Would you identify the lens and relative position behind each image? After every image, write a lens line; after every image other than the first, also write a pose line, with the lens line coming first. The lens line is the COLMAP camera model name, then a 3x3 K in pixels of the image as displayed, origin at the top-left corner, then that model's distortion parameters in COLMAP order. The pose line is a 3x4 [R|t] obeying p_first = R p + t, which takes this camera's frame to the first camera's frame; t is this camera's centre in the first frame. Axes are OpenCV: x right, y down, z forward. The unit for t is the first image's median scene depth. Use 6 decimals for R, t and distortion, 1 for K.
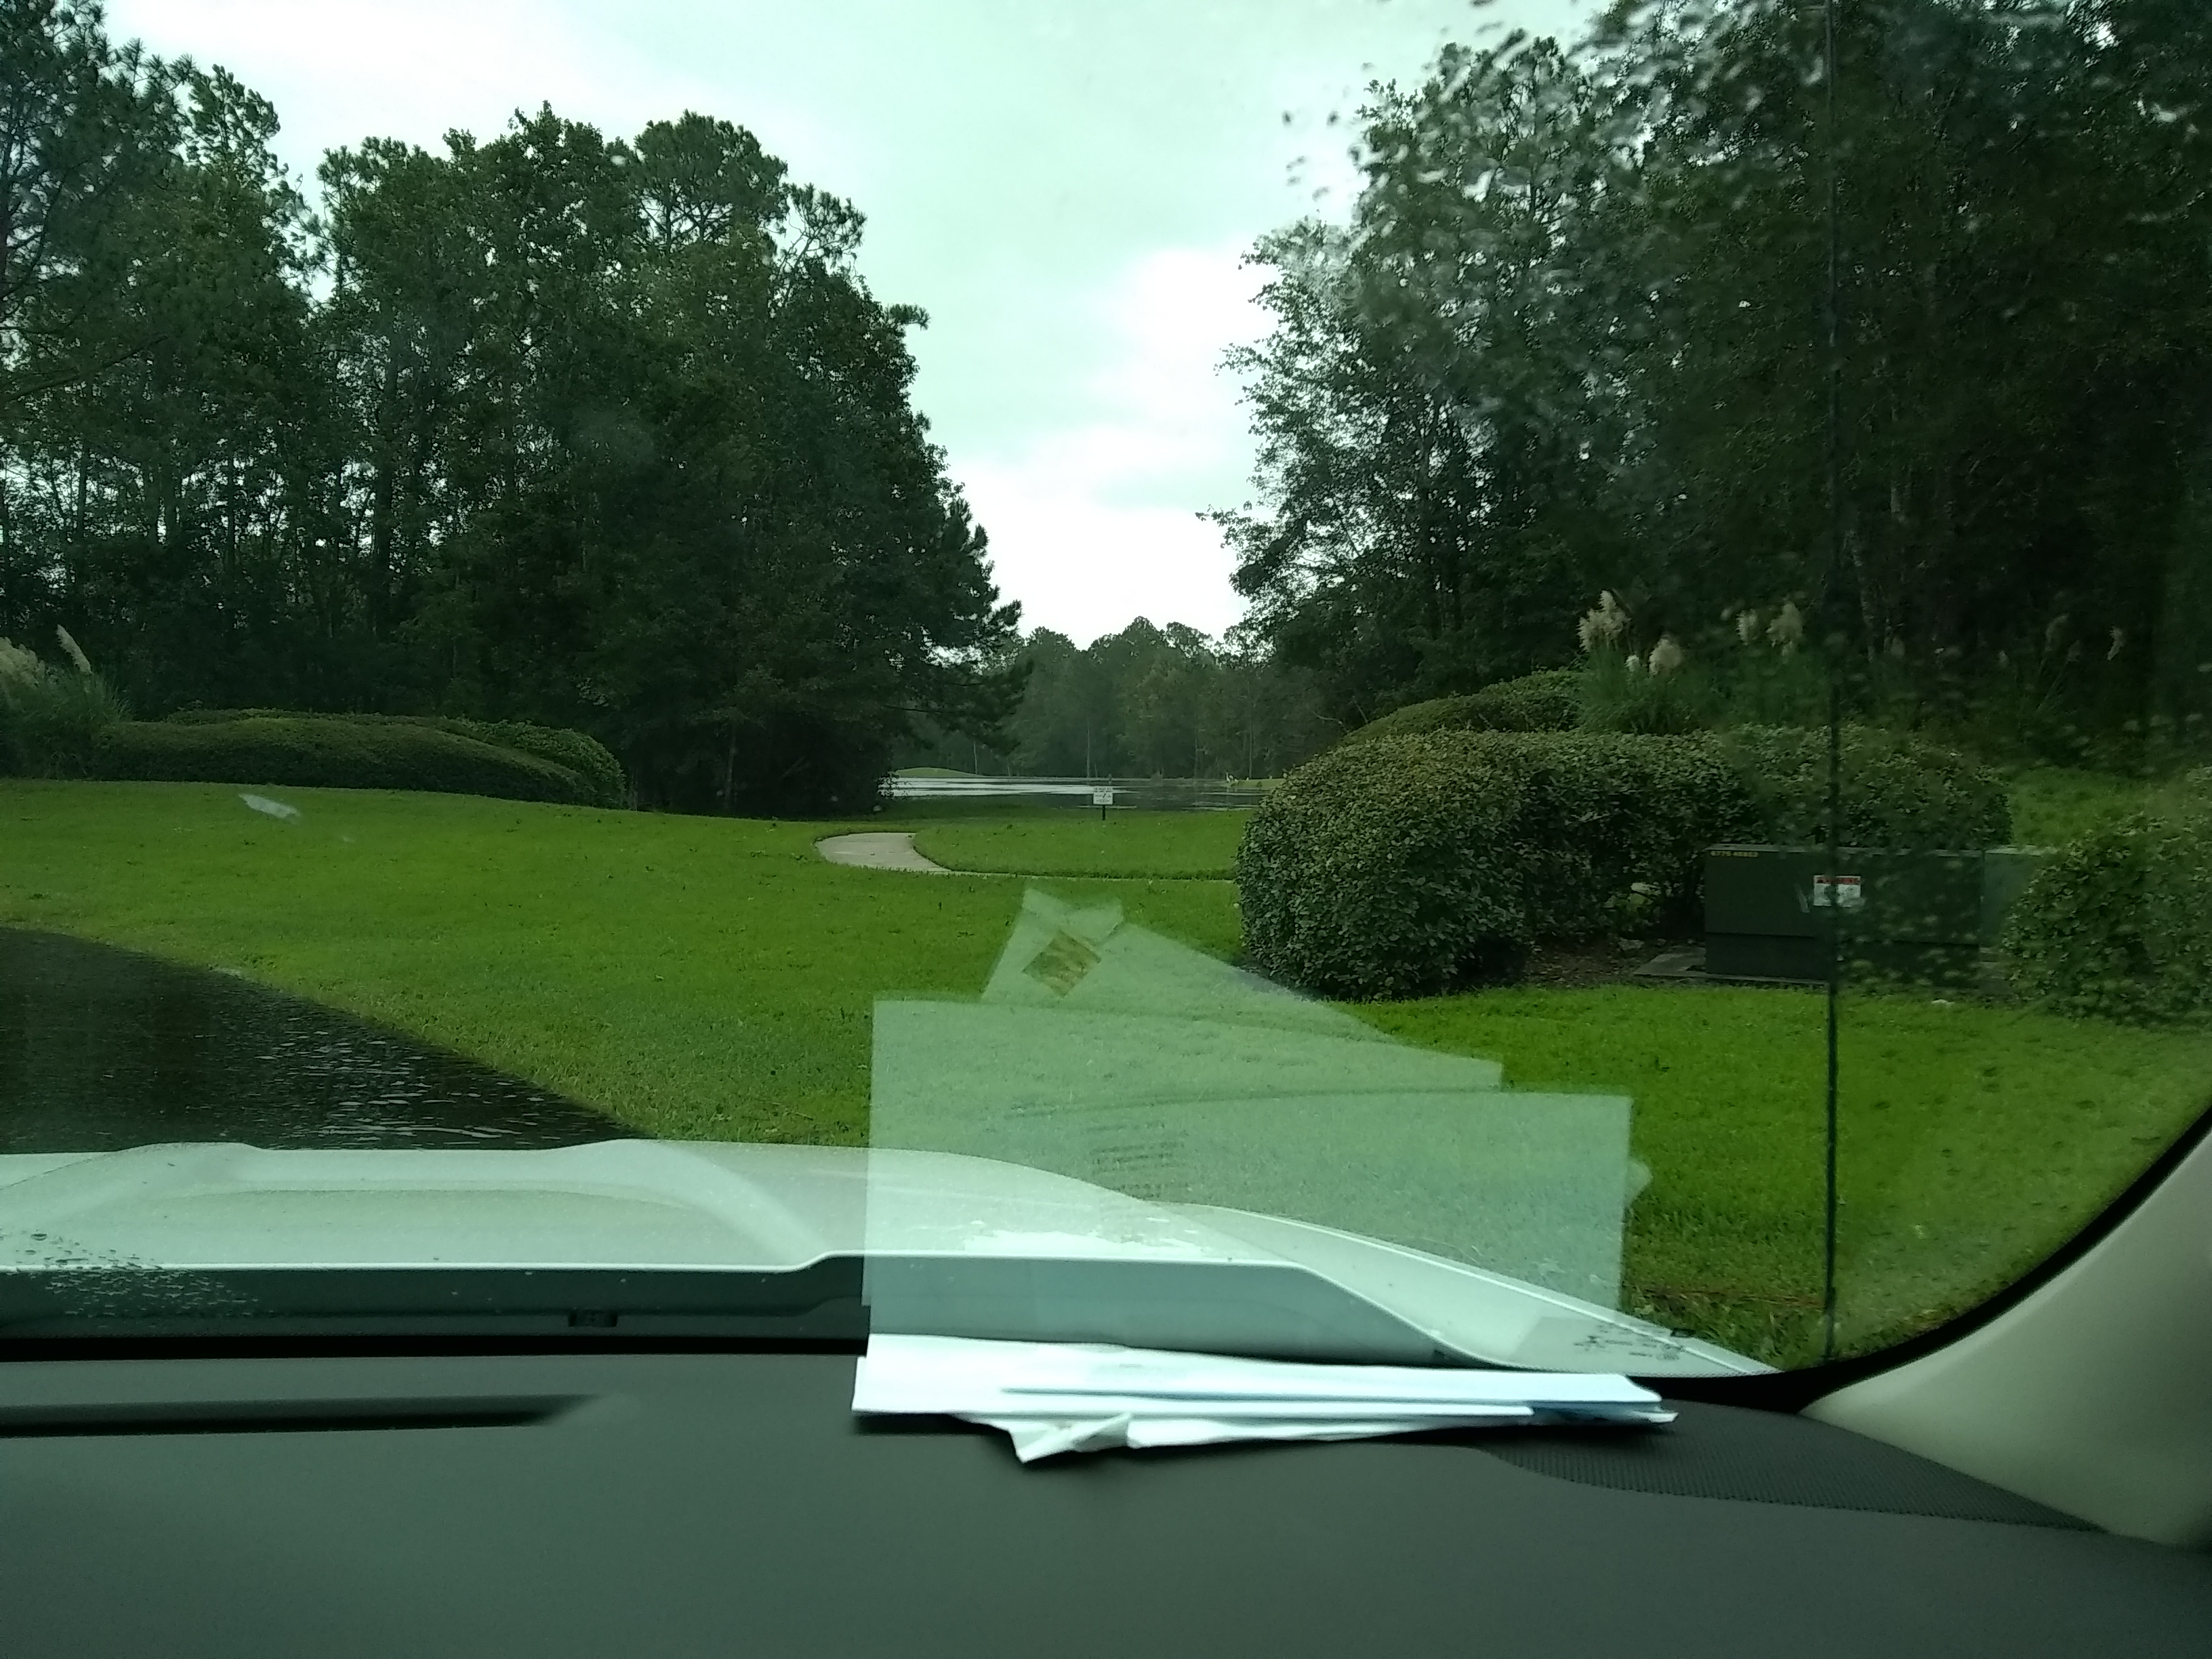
lens RADIAL K [[1931.9, 0, 1106.0], [0, 1931.9, 829.5], [0, 0, 1]] dist [0.044594, -0.202721]
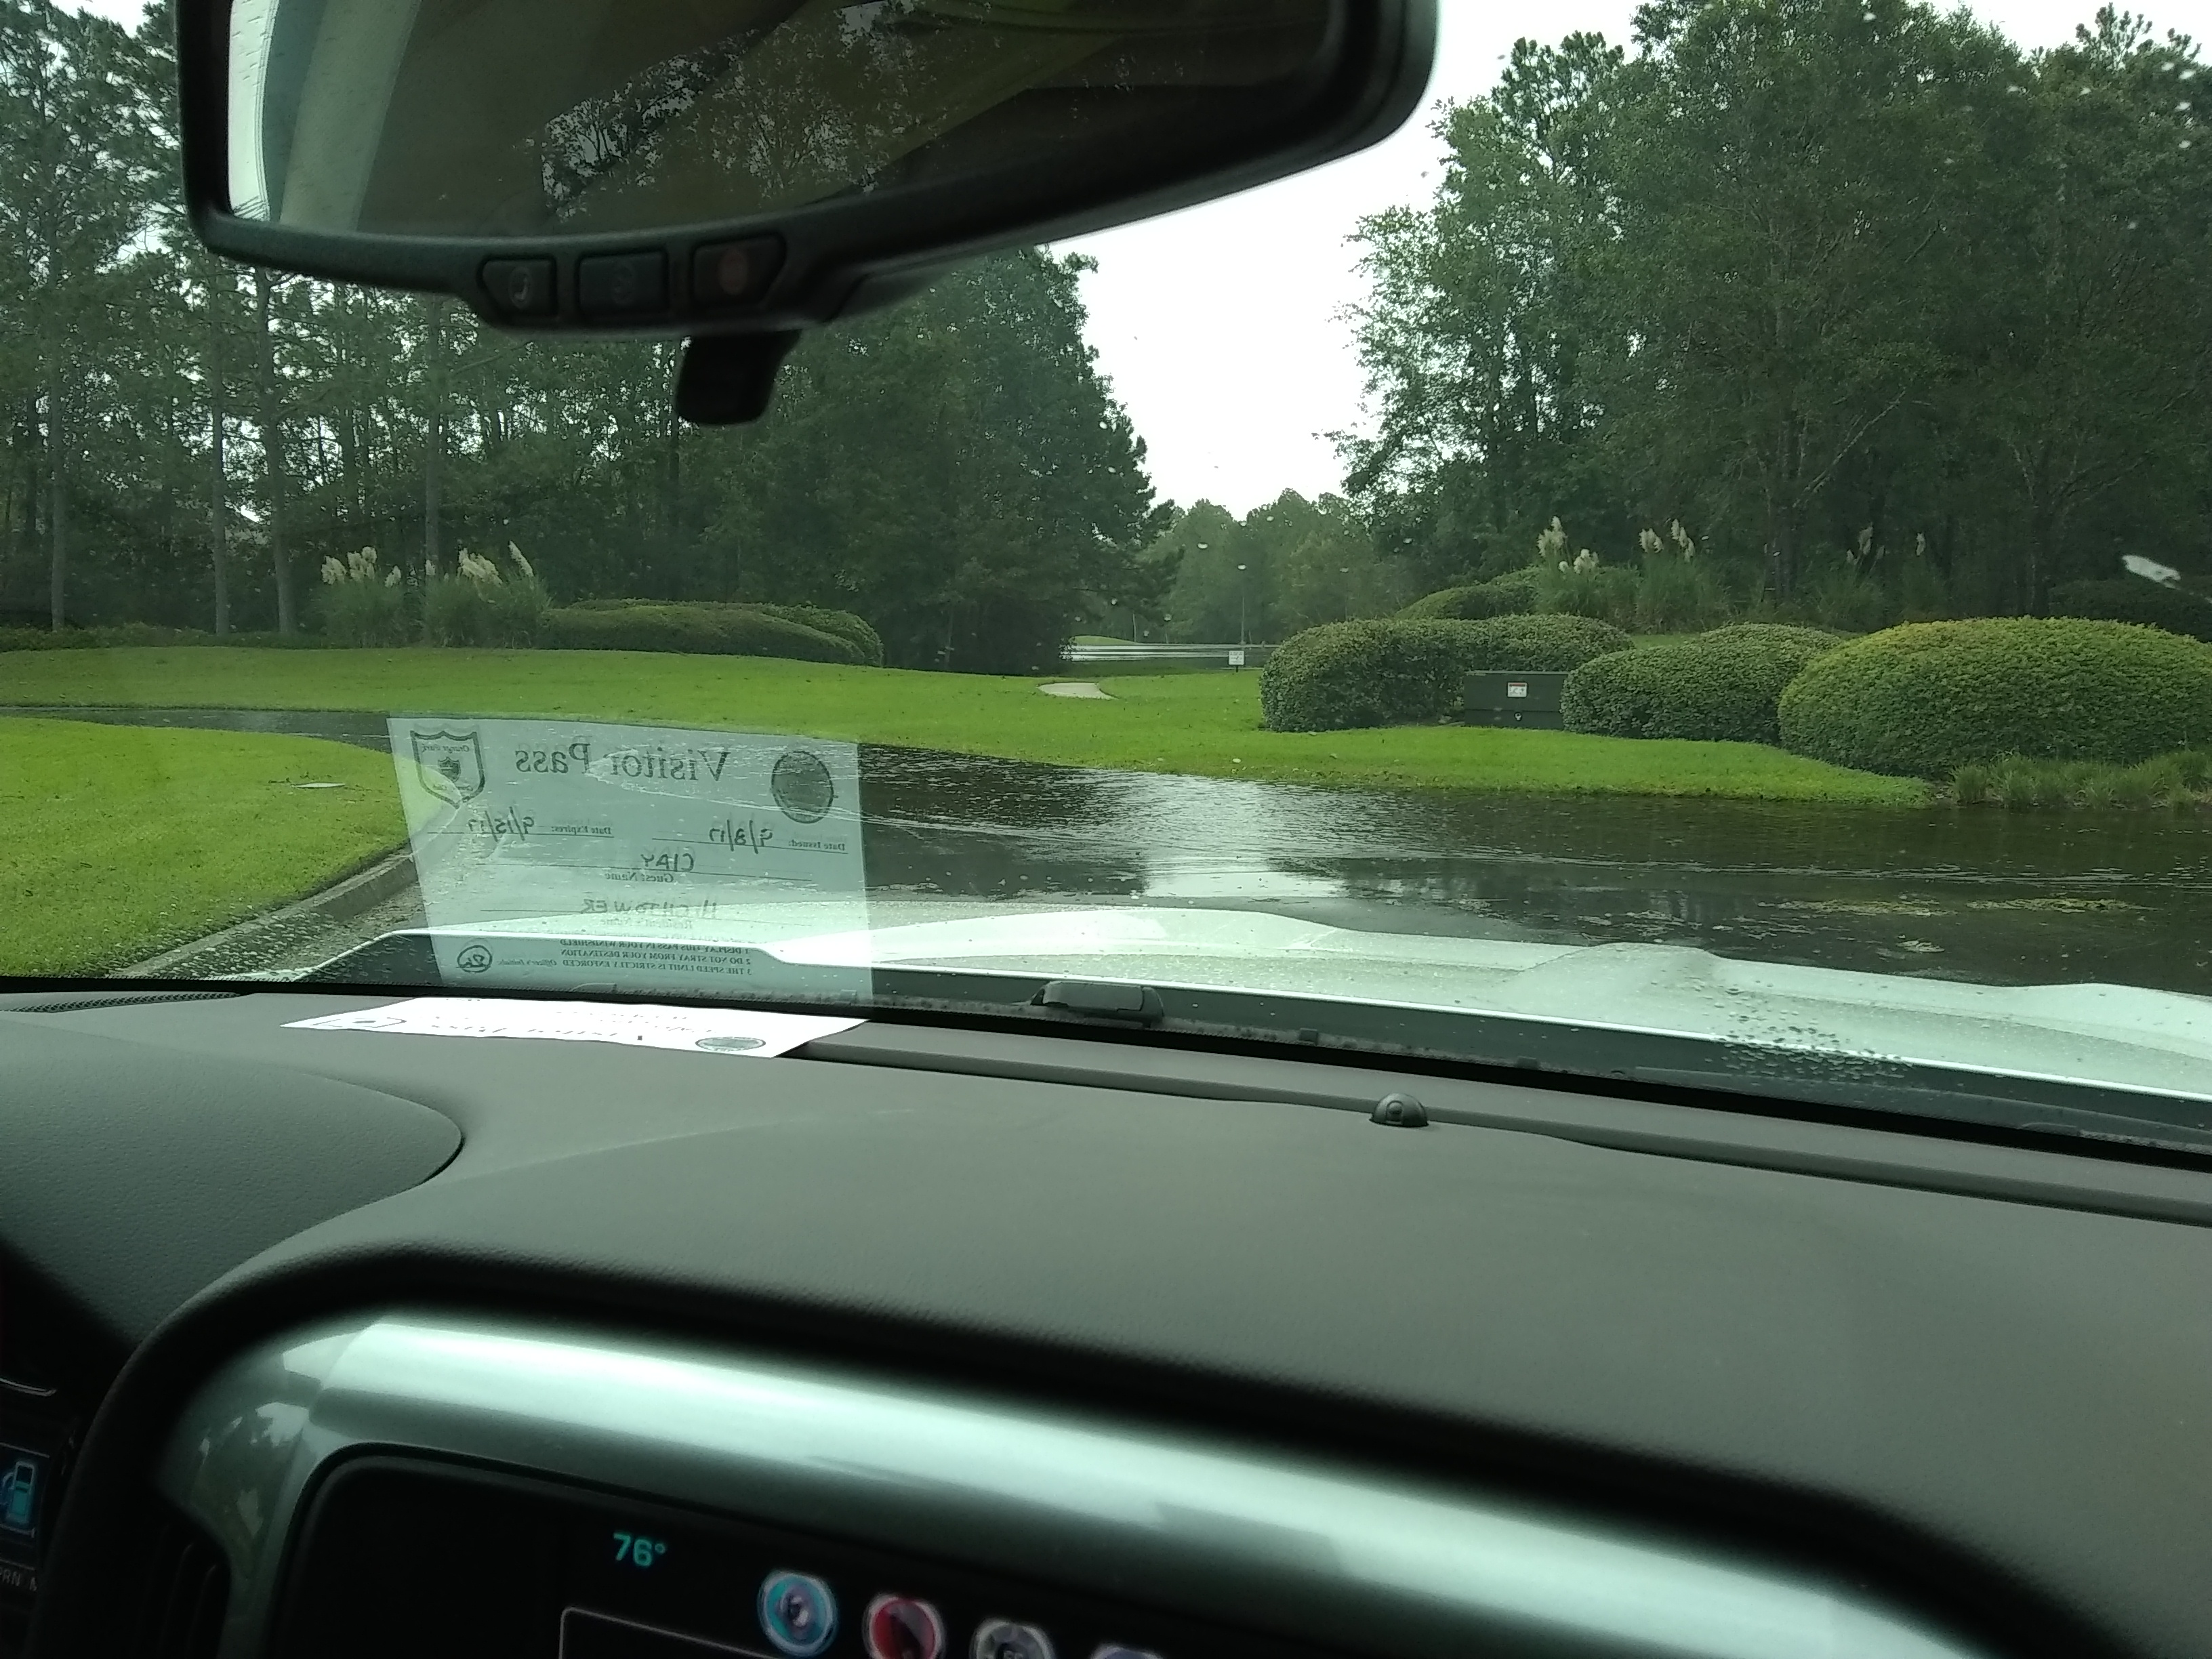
lens RADIAL K [[1931.9, 0, 1106.0], [0, 1931.9, 829.5], [0, 0, 1]] dist [0.044594, -0.202721]
pose [[0.996639, 0.001566, -0.081902, 0.016329], [0.004019, 0.997678, 0.067990, 0.008088], [0.081818, -0.068091, 0.994319, -0.280269]]
